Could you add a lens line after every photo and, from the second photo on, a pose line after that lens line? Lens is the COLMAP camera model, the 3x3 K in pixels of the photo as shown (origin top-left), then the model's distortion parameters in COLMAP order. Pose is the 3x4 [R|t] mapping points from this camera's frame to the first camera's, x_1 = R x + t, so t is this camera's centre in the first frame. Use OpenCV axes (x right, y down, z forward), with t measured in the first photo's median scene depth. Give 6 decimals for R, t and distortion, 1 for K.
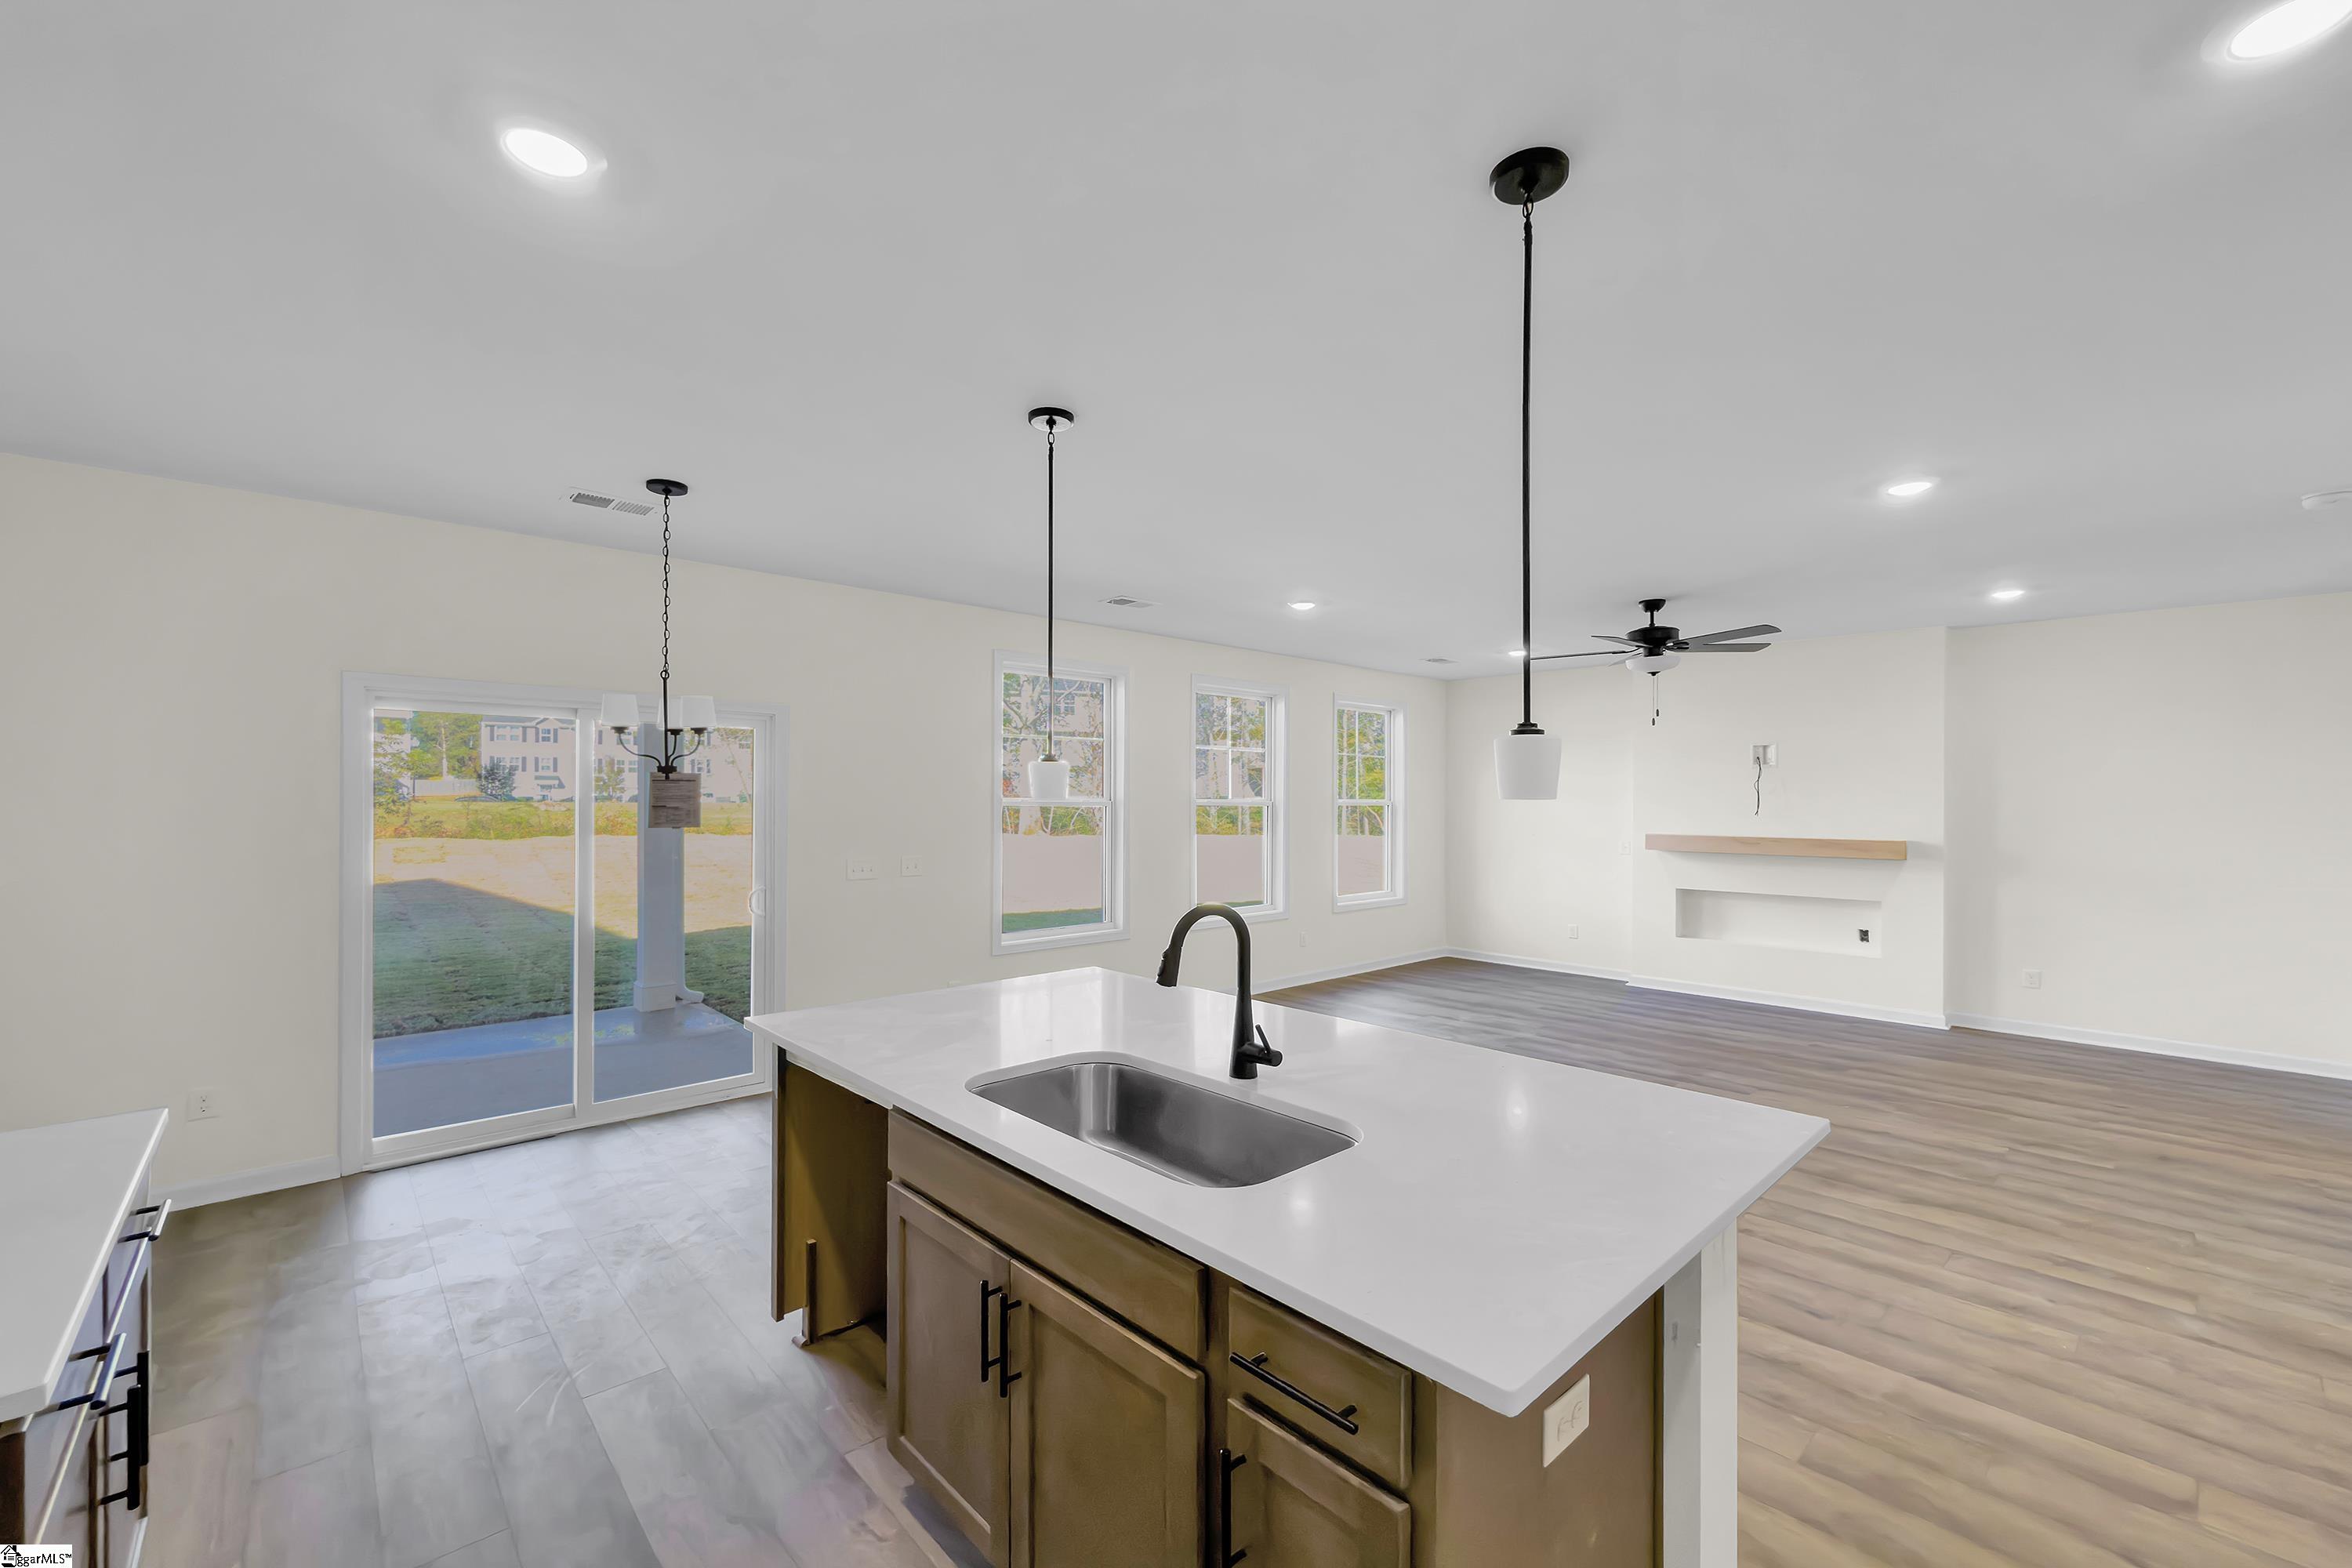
lens RADIAL K [[950.0, 0, 1178.5], [0, 950.0, 800.0], [0, 0, 1]] dist [-0.000014, 0.000212]
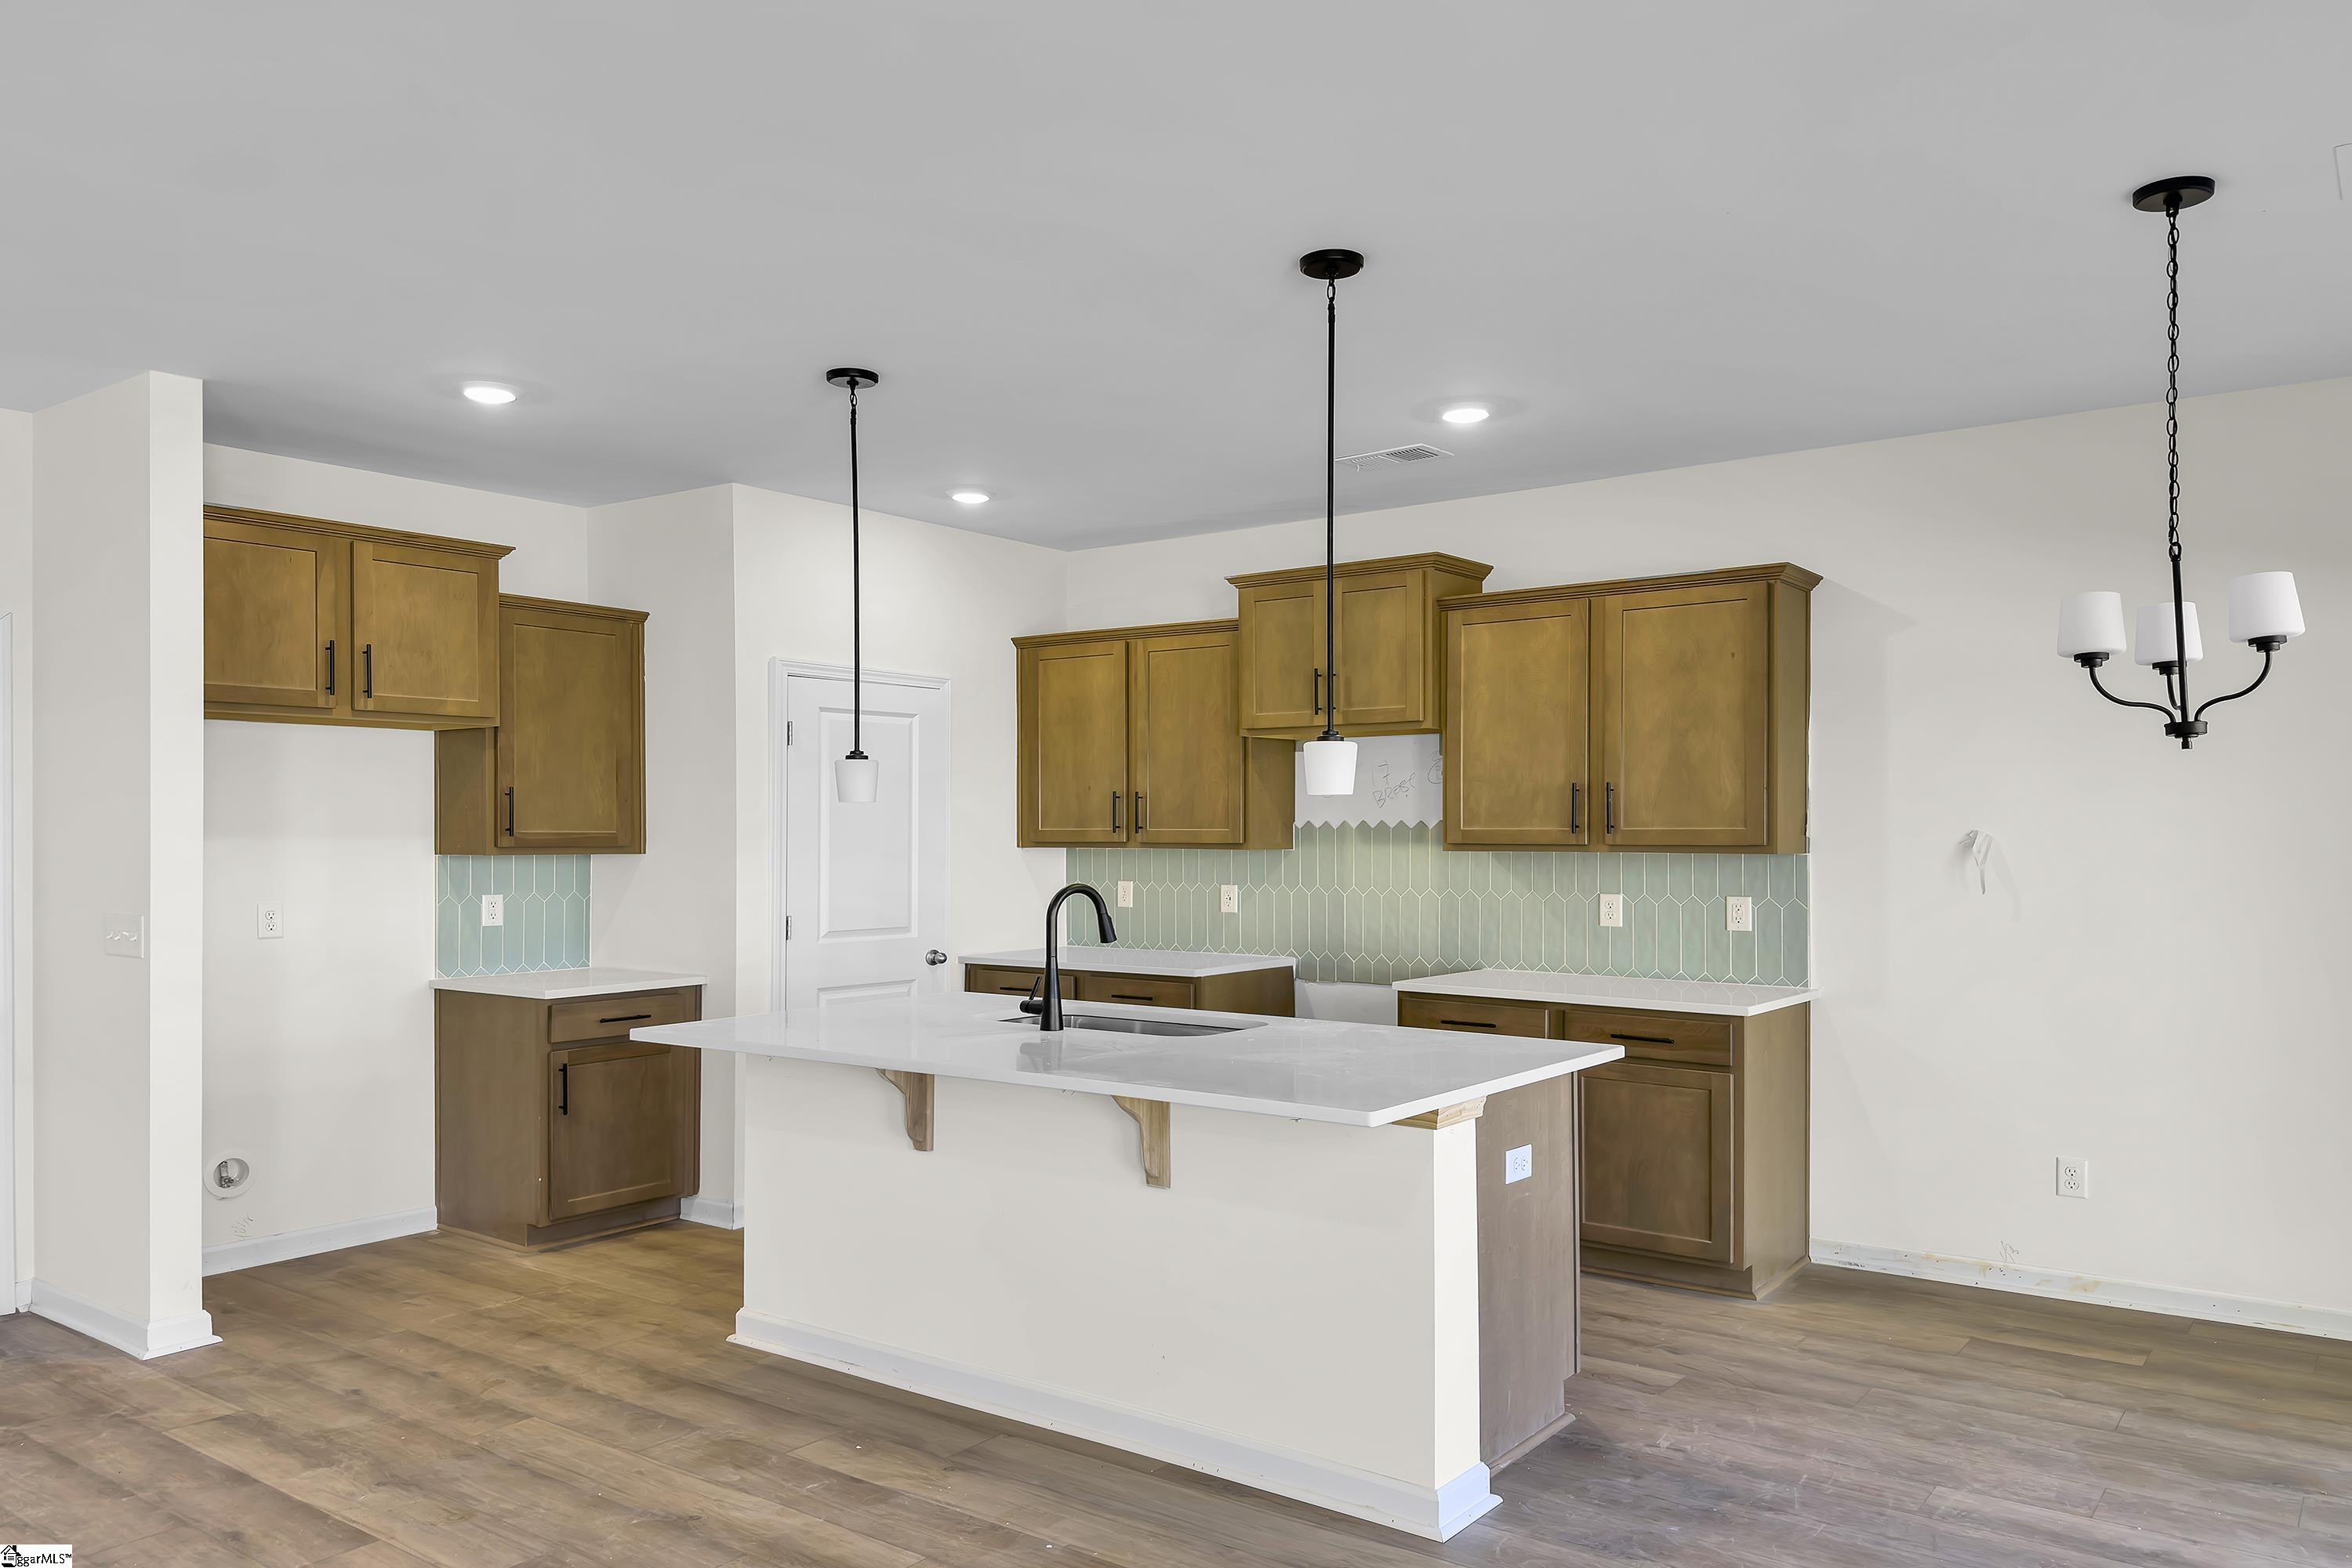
lens RADIAL K [[1653.2, 0, 1170.8], [0, 1653.2, 824.5], [0, 0, 1]] dist [0.058437, -0.077081]
pose [[-0.984311, -0.002080, -0.176433, 0.125659], [-0.000596, 0.999964, -0.008465, 0.020650], [0.176444, -0.008227, -0.984276, 1.341746]]
